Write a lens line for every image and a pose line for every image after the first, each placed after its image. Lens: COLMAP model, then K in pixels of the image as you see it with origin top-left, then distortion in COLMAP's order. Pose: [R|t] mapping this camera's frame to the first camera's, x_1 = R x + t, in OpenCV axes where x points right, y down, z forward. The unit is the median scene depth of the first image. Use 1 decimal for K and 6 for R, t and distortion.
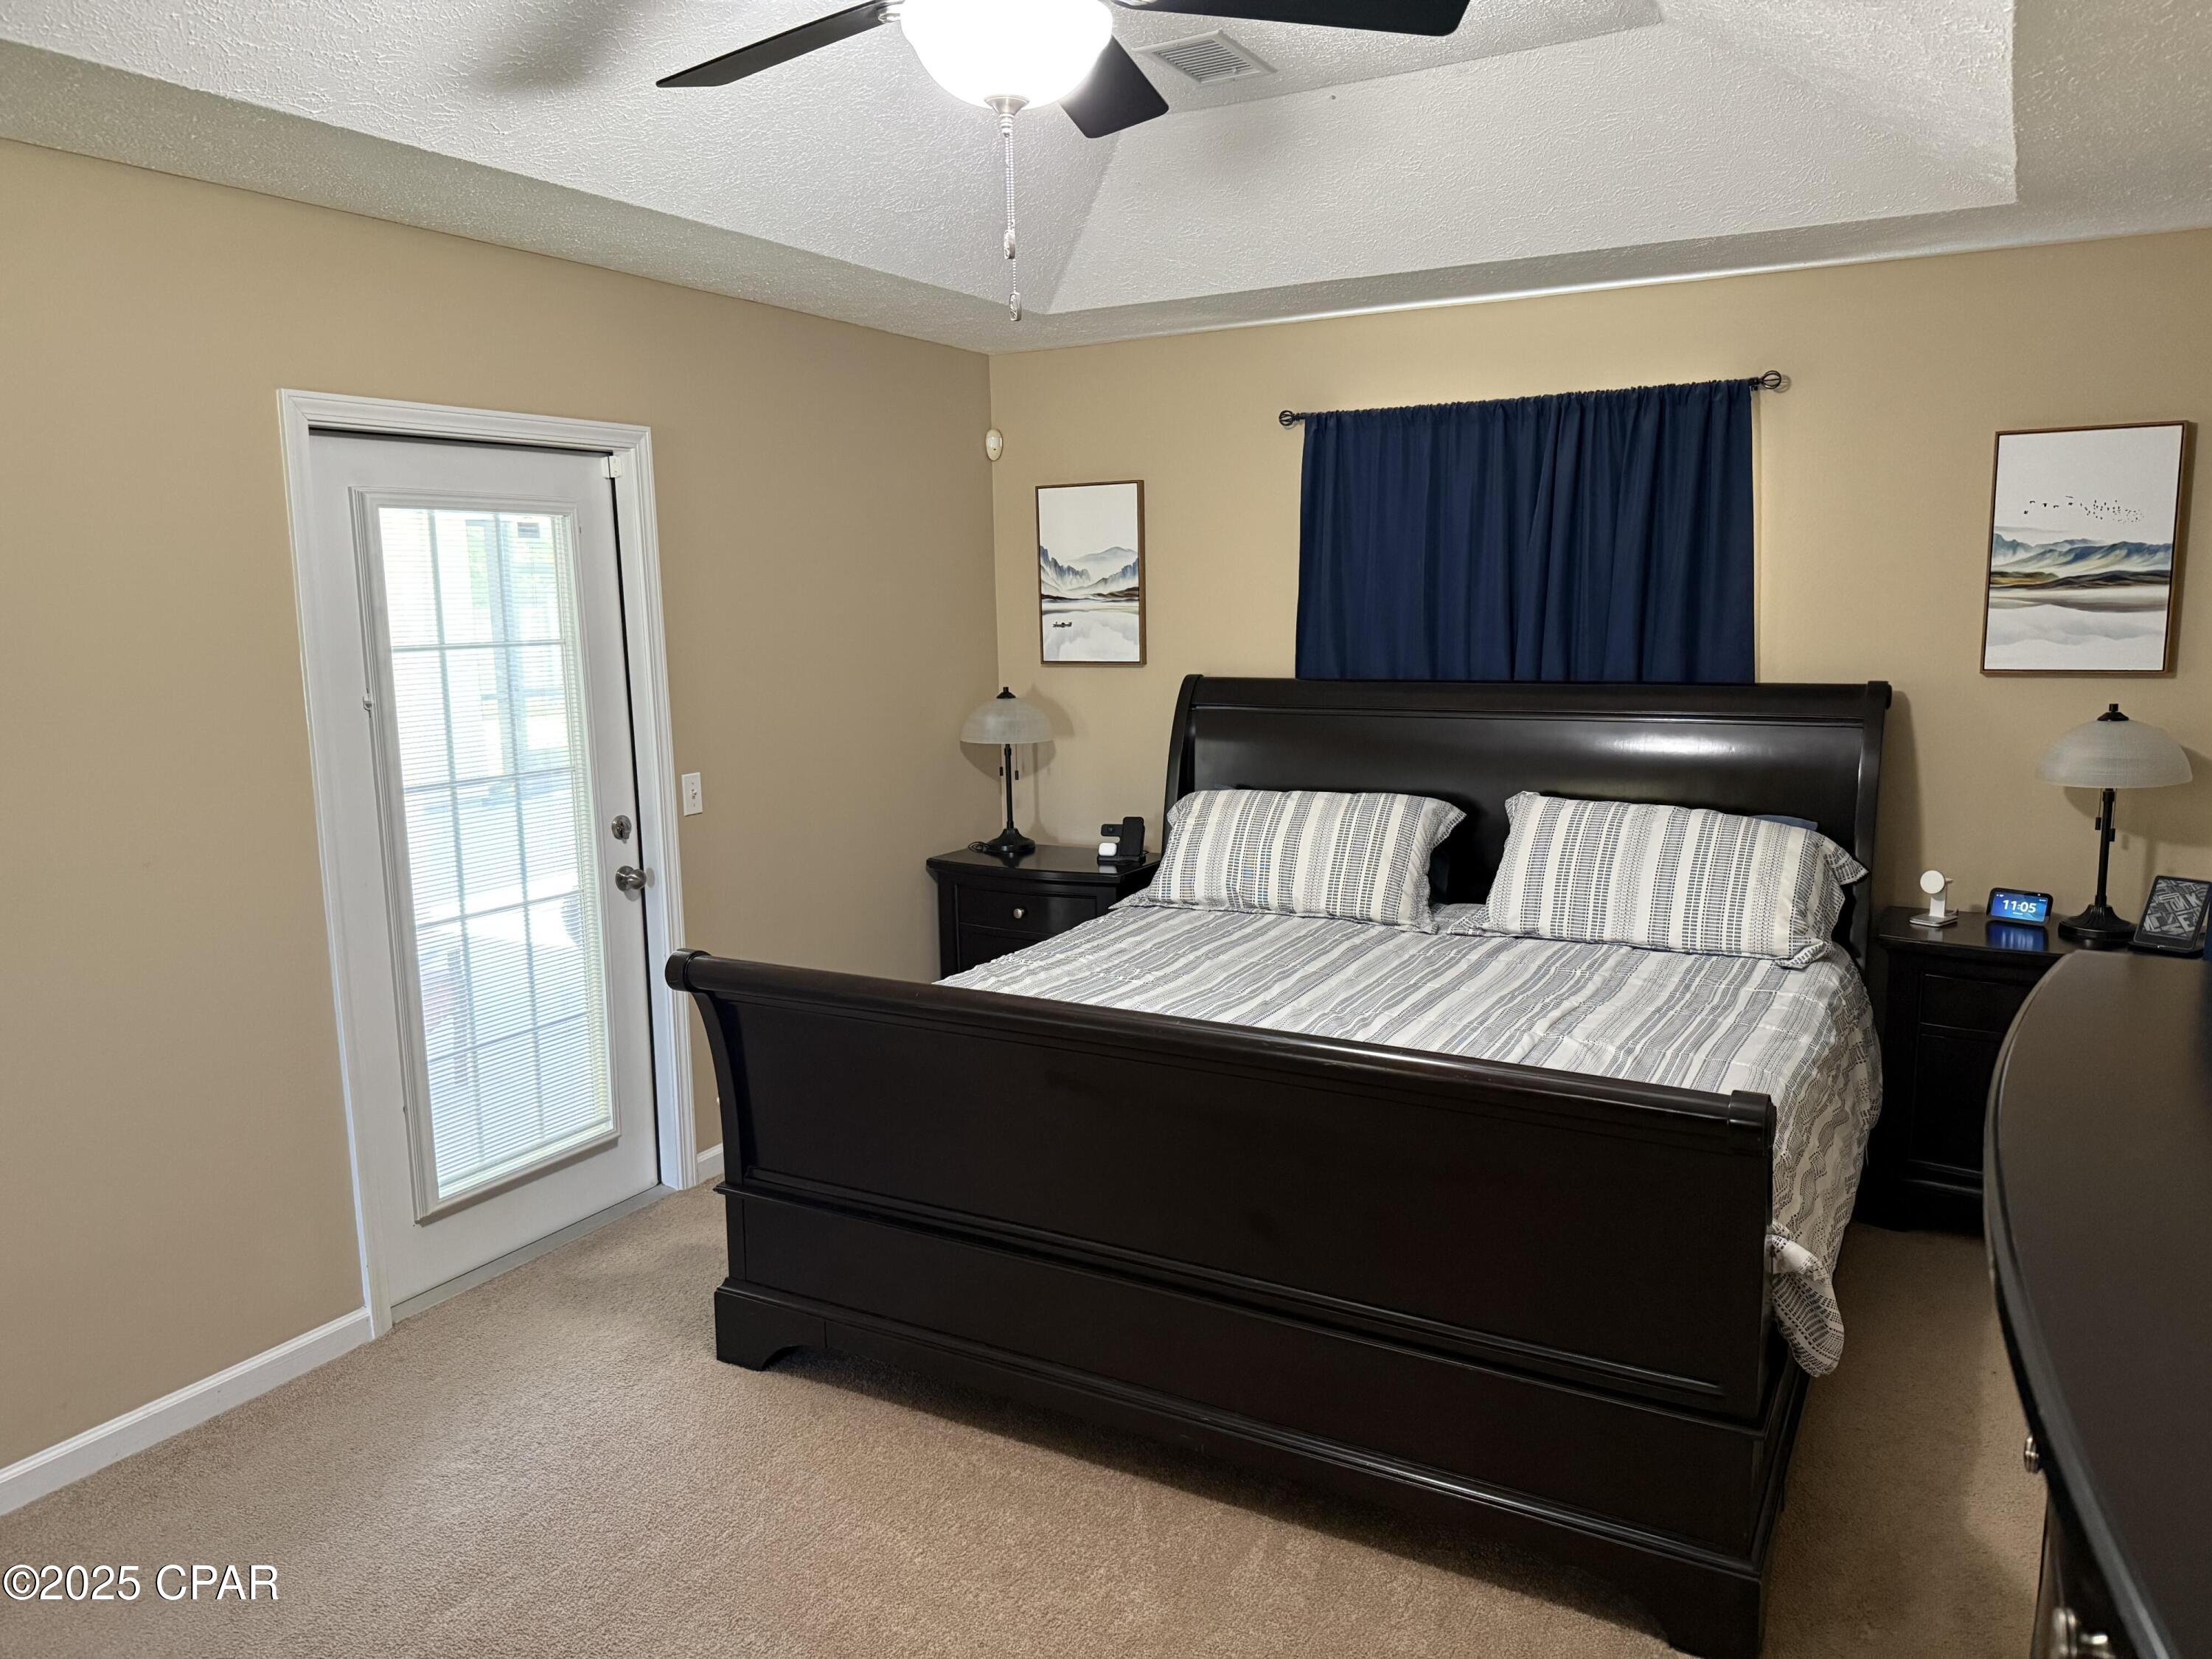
lens RADIAL K [[1540.2, 0, 1135.3], [0, 1540.2, 830.3], [0, 0, 1]] dist [0.089391, -0.154228]
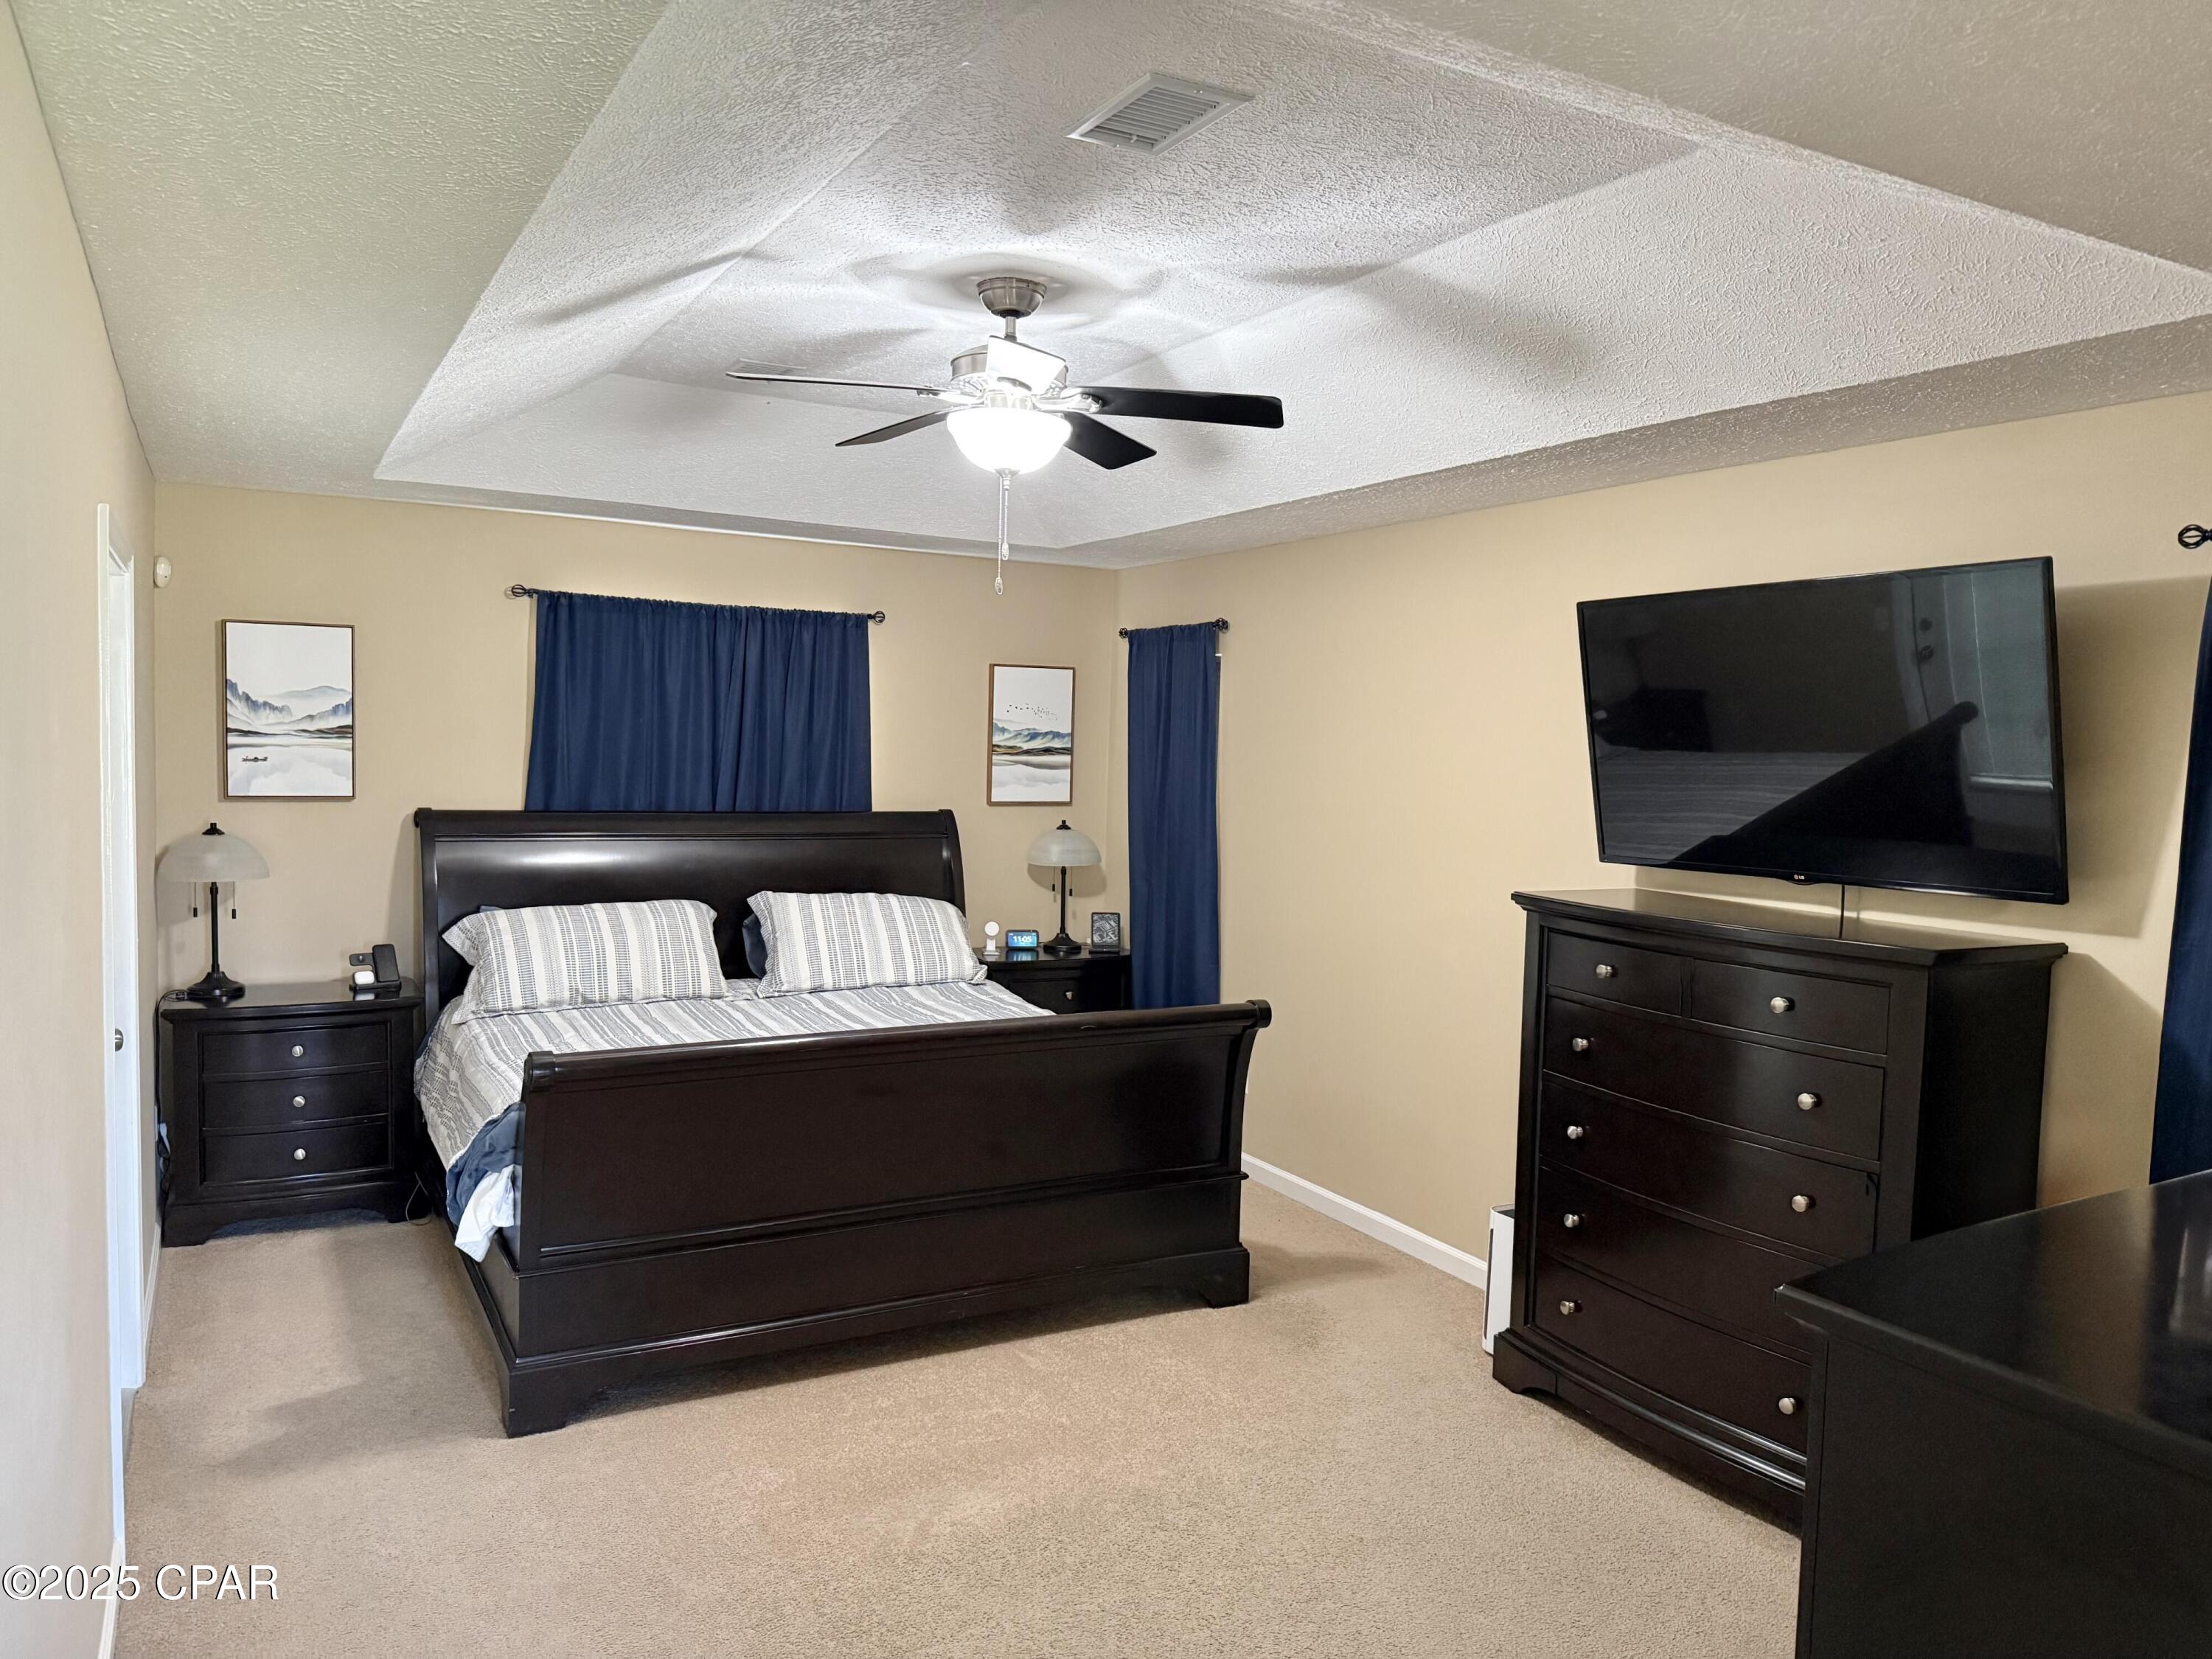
lens RADIAL K [[1556.5, 0, 1111.8], [0, 1556.5, 814.2], [0, 0, 1]] dist [0.110045, -0.145687]
pose [[0.515233, -0.015107, 0.856917, -0.768705], [0.089325, 0.995346, -0.036160, -0.015267], [-0.852383, 0.095175, 0.514184, 0.018255]]
